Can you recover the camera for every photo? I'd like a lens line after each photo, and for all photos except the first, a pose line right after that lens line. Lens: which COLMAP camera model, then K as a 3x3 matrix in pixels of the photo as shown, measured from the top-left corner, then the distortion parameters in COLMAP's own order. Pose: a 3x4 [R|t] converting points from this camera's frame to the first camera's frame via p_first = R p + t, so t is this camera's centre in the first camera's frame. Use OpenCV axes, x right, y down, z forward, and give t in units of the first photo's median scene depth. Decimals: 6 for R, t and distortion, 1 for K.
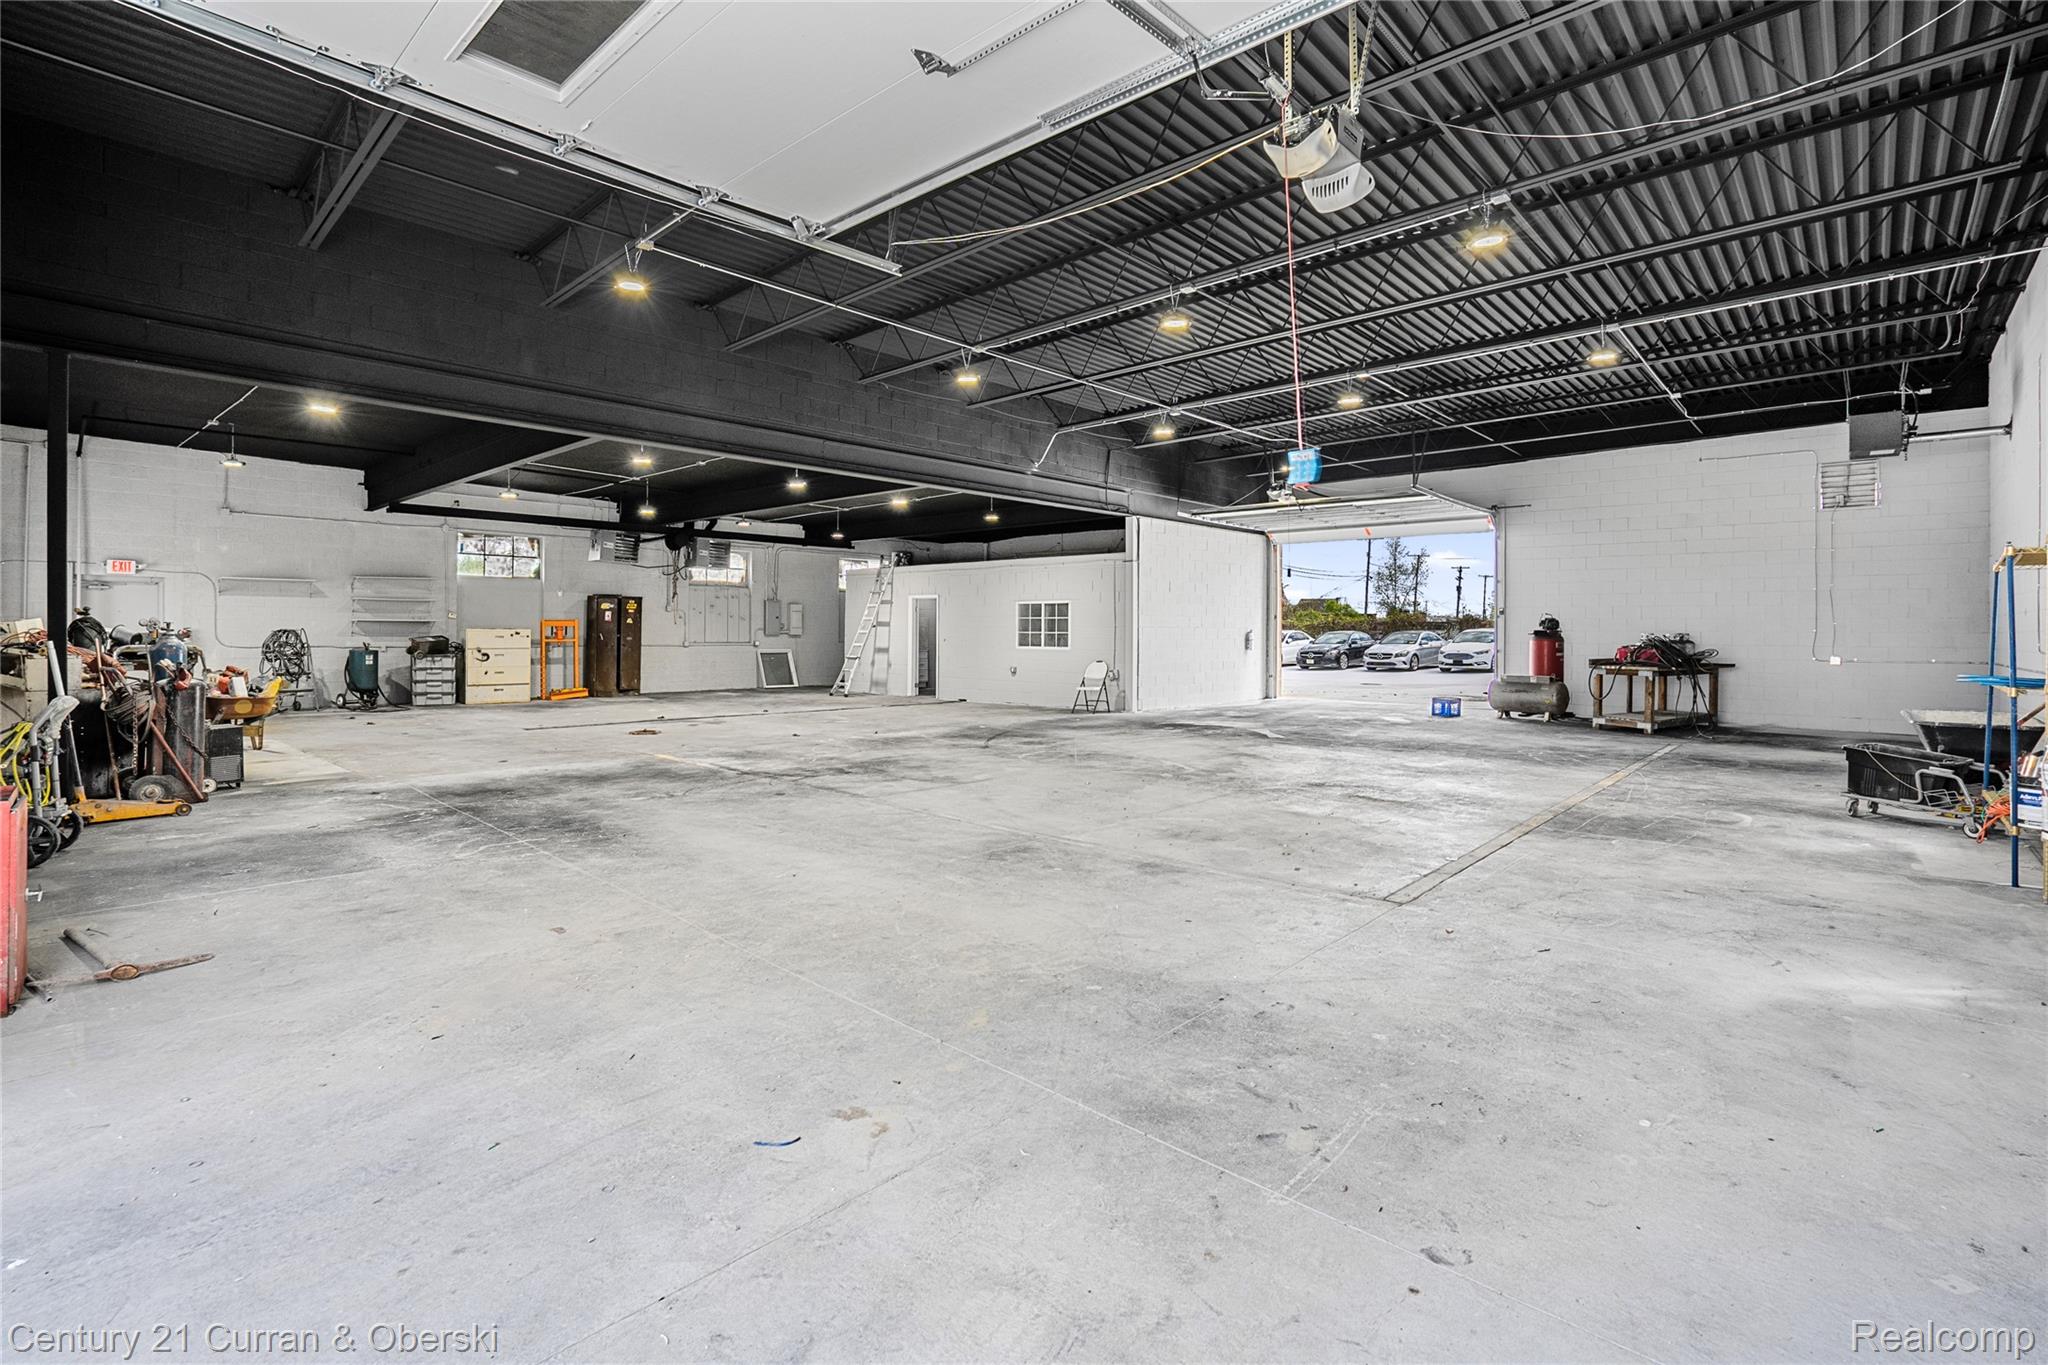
lens RADIAL K [[946.2, 0, 1021.9], [0, 946.2, 672.7], [0, 0, 1]] dist [-0.047480, 0.016445]
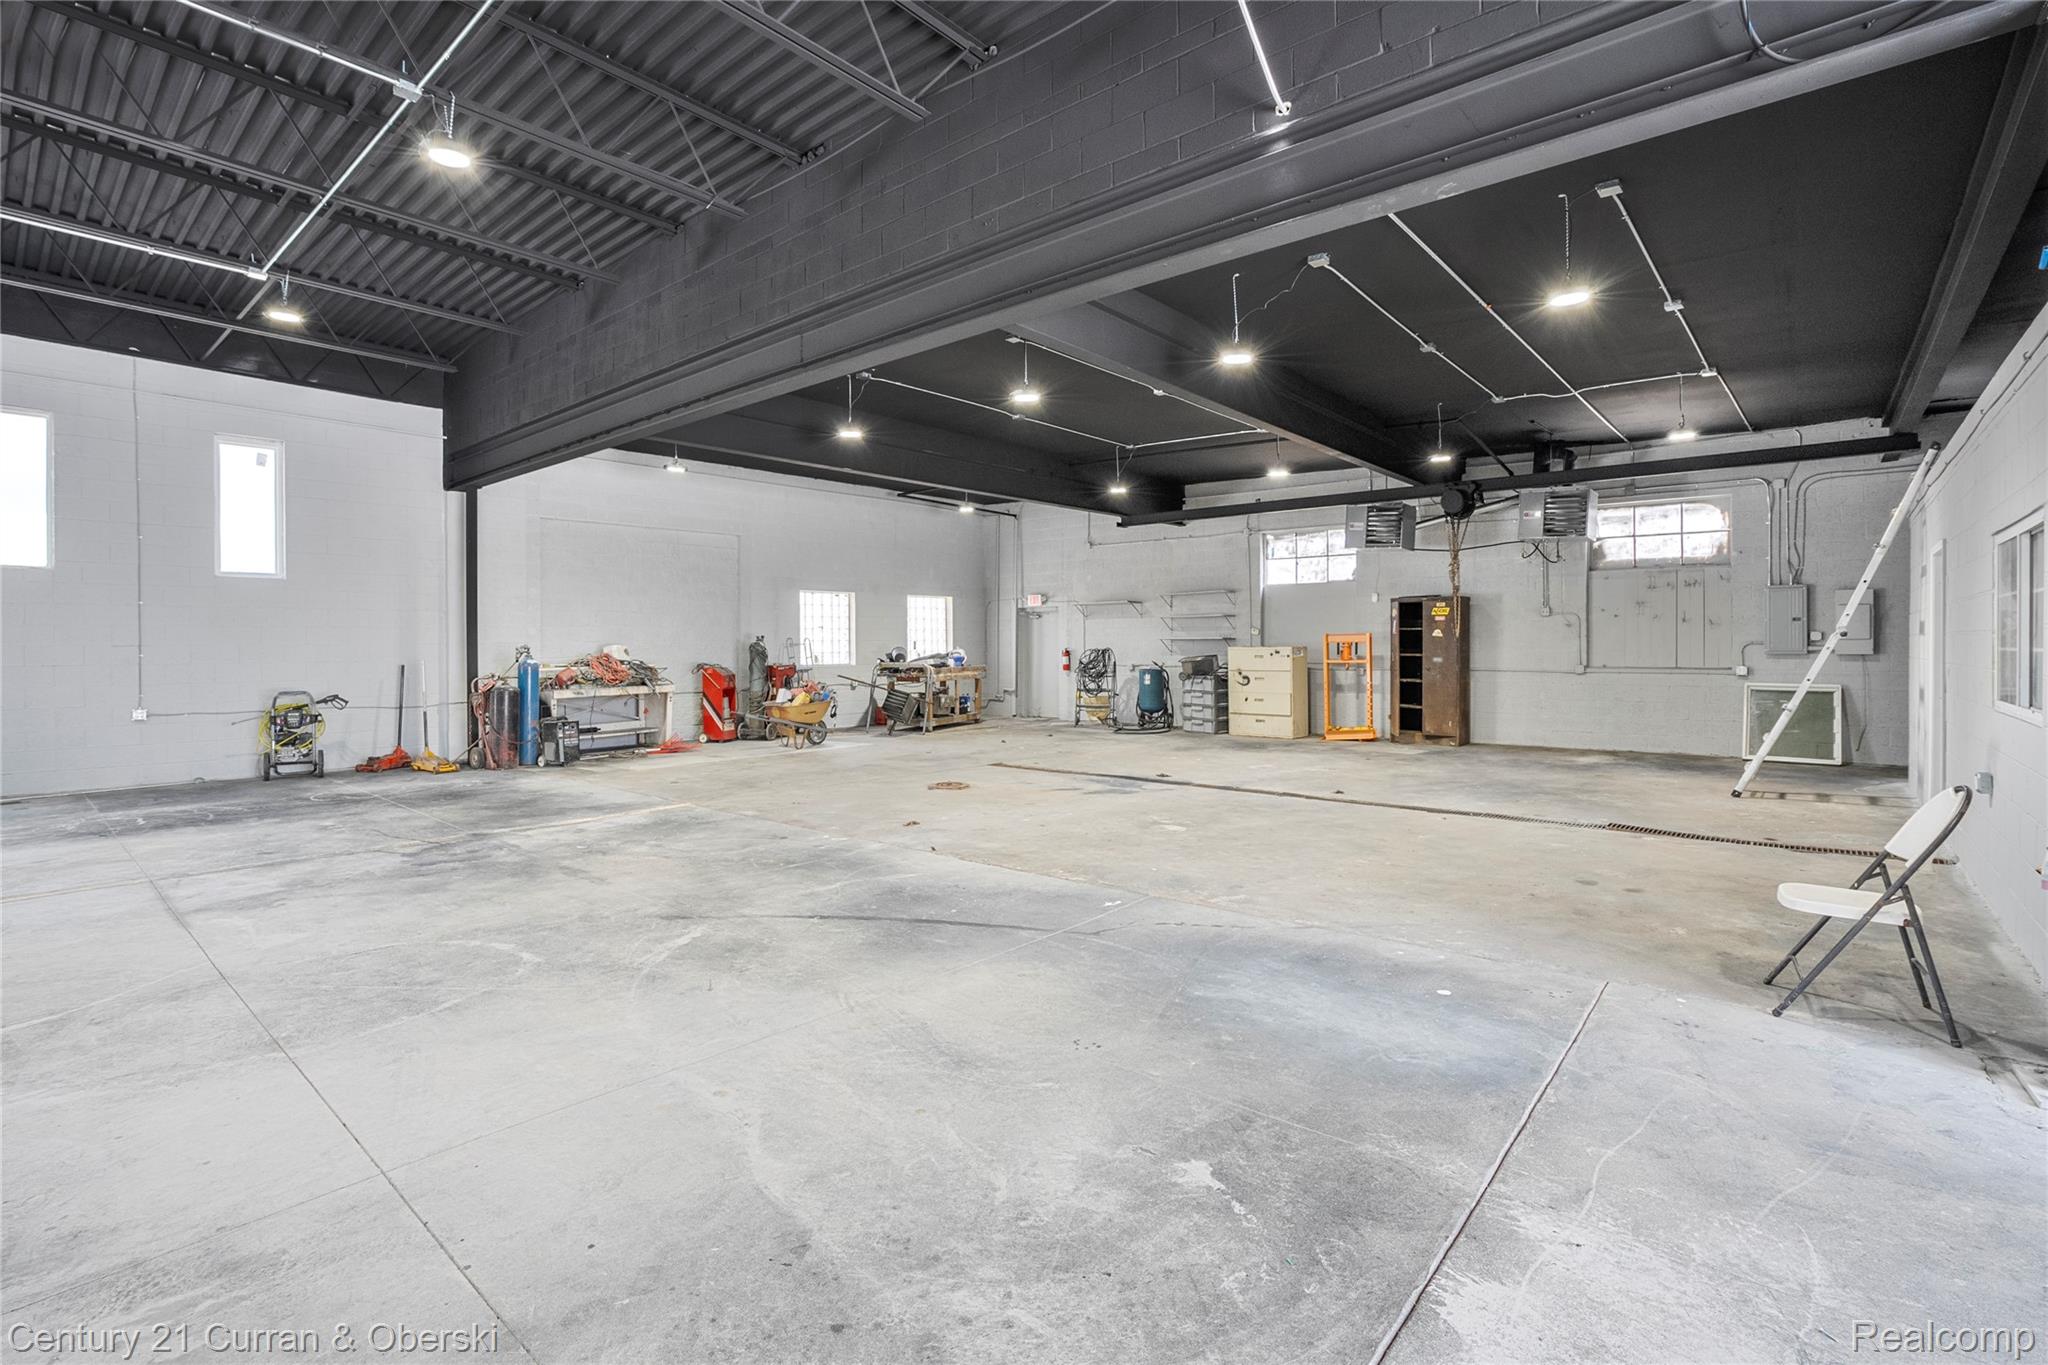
lens RADIAL K [[946.2, 0, 1024.8], [0, 946.2, 666.9], [0, 0, 1]] dist [-0.047480, 0.016445]
pose [[0.040522, 0.014668, -0.999071, 0.208900], [-0.039900, 0.999118, 0.013051, -0.025305], [0.998382, 0.039334, 0.041071, 0.604574]]
